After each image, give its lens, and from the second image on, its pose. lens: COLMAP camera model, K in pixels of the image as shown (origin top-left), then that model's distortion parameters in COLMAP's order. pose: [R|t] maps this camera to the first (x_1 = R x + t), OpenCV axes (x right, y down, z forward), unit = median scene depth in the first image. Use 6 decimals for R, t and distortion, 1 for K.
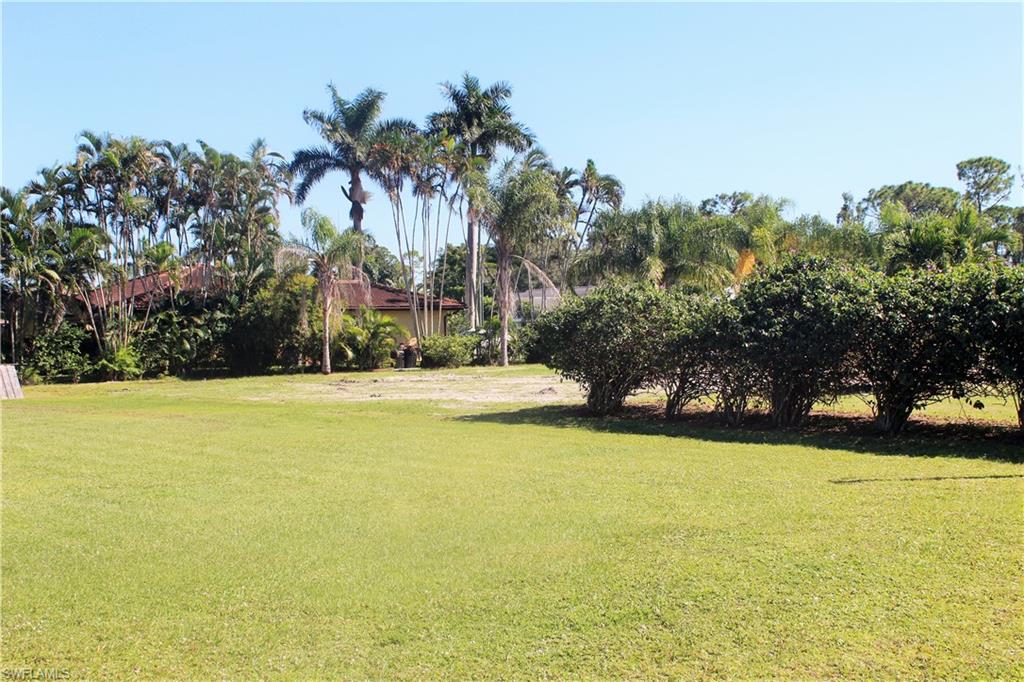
lens RADIAL K [[1355.4, 0, 512.0], [0, 1355.4, 341.0], [0, 0, 1]] dist [-0.015825, 0.043529]
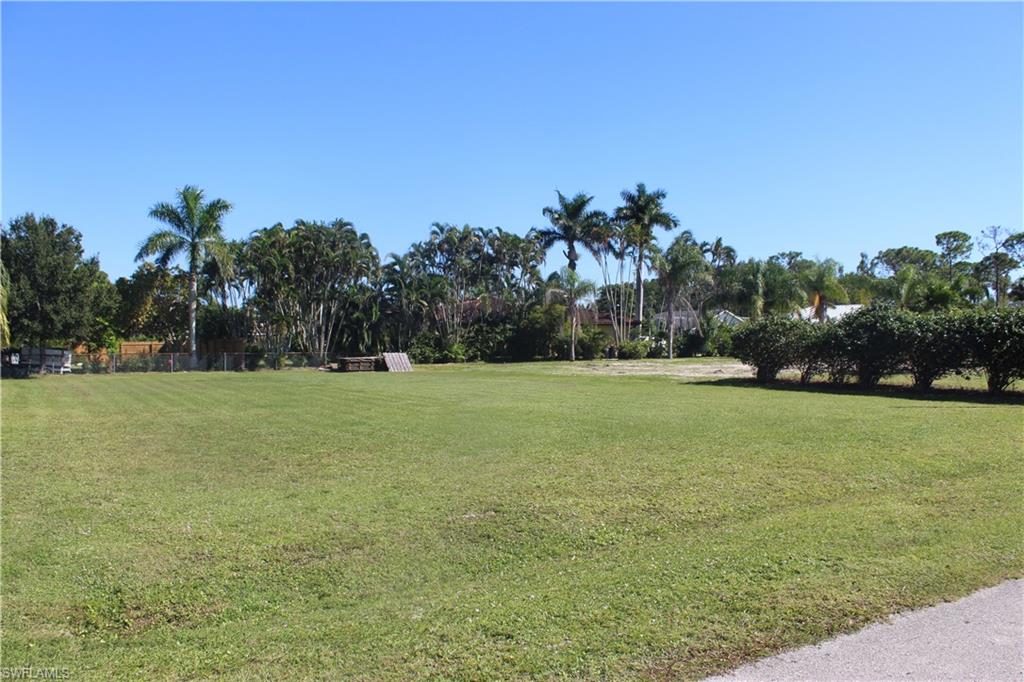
lens RADIAL K [[886.1, 0, 505.4], [0, 886.1, 340.2], [0, 0, 1]] dist [-0.146510, 0.146458]
pose [[0.990188, 0.014916, -0.138946, -0.058498], [-0.015355, 0.999880, -0.002090, 0.000962], [0.138898, 0.004203, 0.990298, -0.133927]]
